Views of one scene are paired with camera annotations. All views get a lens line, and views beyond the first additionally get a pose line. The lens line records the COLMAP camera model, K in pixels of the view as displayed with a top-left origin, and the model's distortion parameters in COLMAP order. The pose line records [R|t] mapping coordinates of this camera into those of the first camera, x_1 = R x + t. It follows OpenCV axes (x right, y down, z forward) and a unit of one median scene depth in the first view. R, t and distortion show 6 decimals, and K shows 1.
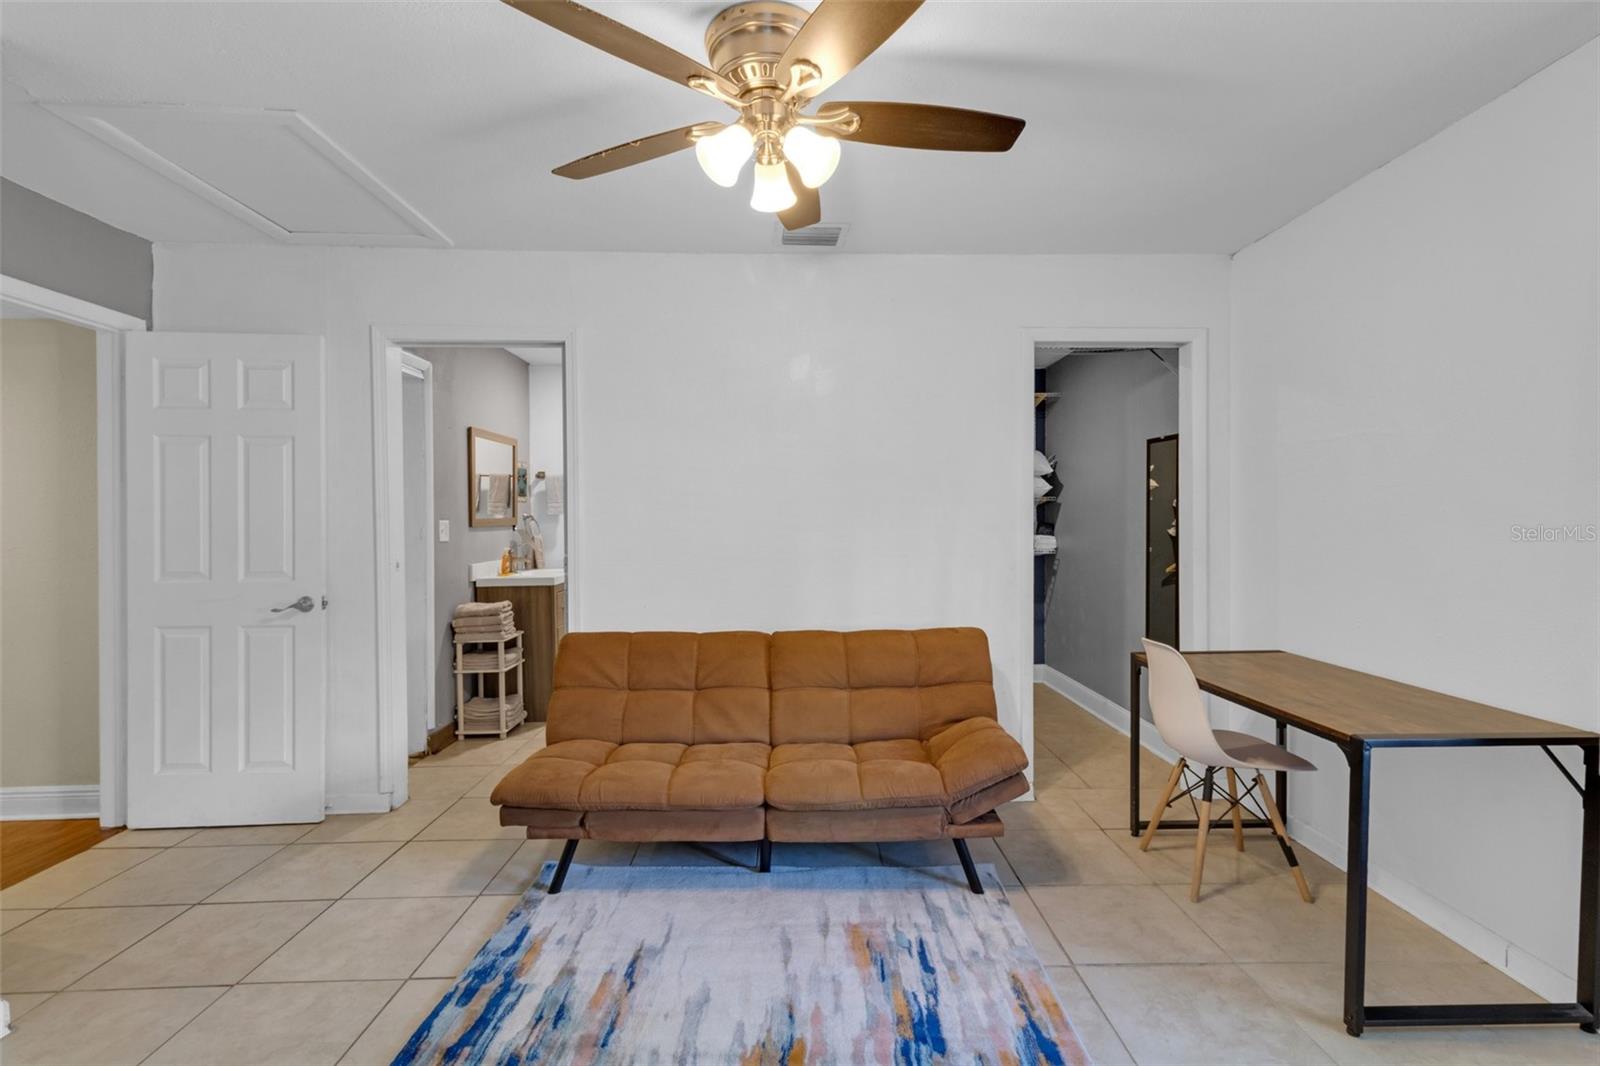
lens RADIAL K [[745.2, 0, 809.1], [0, 745.2, 531.1], [0, 0, 1]] dist [0.003720, 0.003614]
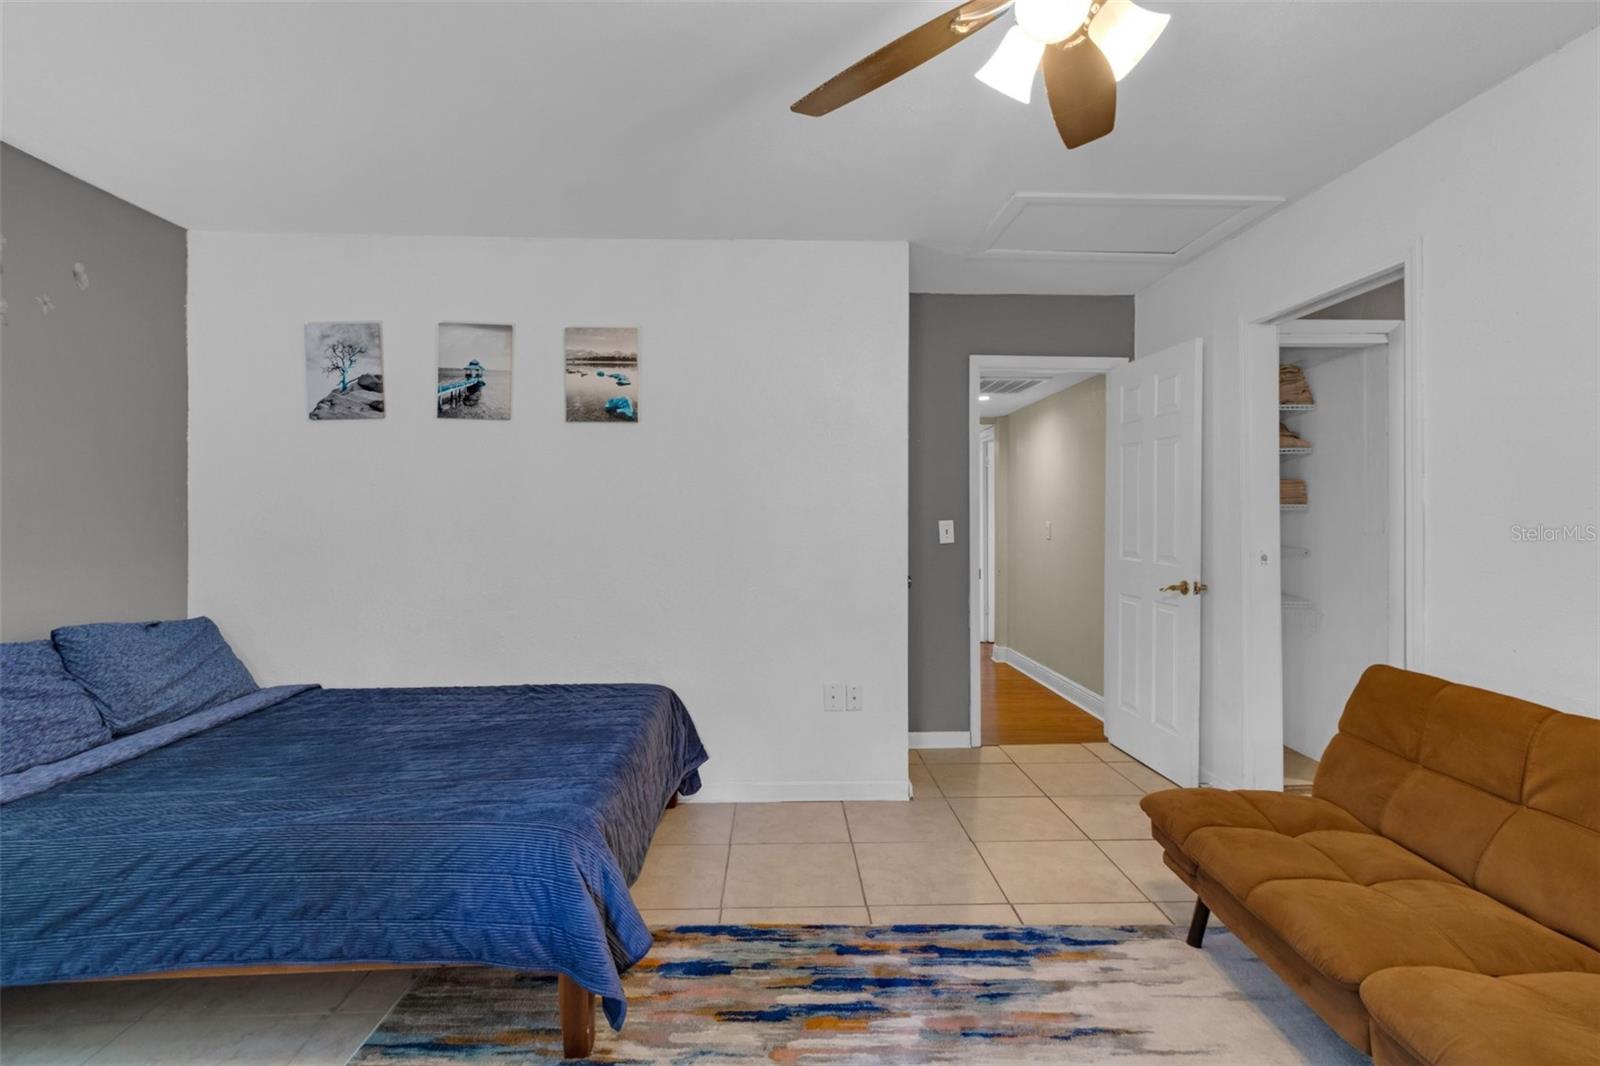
lens RADIAL K [[745.2, 0, 813.1], [0, 745.2, 515.5], [0, 0, 1]] dist [0.003720, 0.003614]
pose [[0.016575, 0.001591, -0.999861, 0.614874], [-0.008745, 0.999961, 0.001446, -0.006910], [0.999824, 0.008720, 0.016589, 0.657973]]
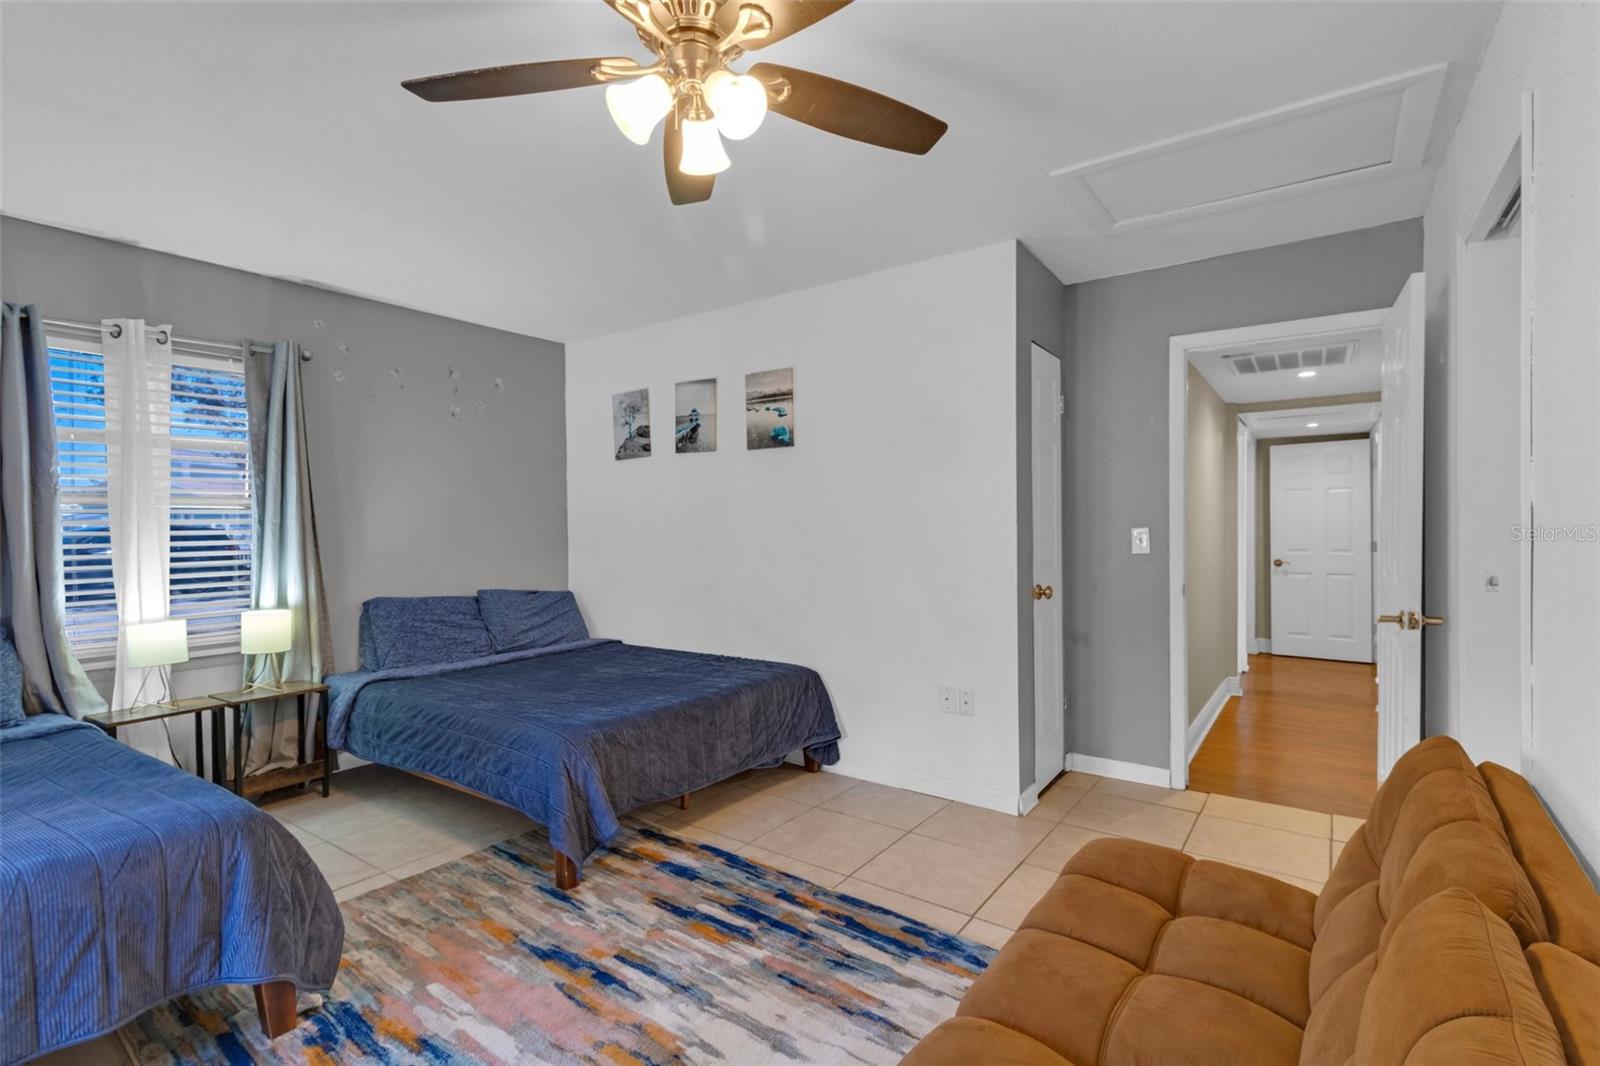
lens RADIAL K [[745.2, 0, 813.1], [0, 745.2, 534.2], [0, 0, 1]] dist [0.003720, 0.003614]
pose [[-0.597309, 0.016158, -0.801848, 0.516420], [0.000012, 0.999797, 0.020138, -0.013904], [0.802011, 0.012019, -0.597188, 1.462274]]
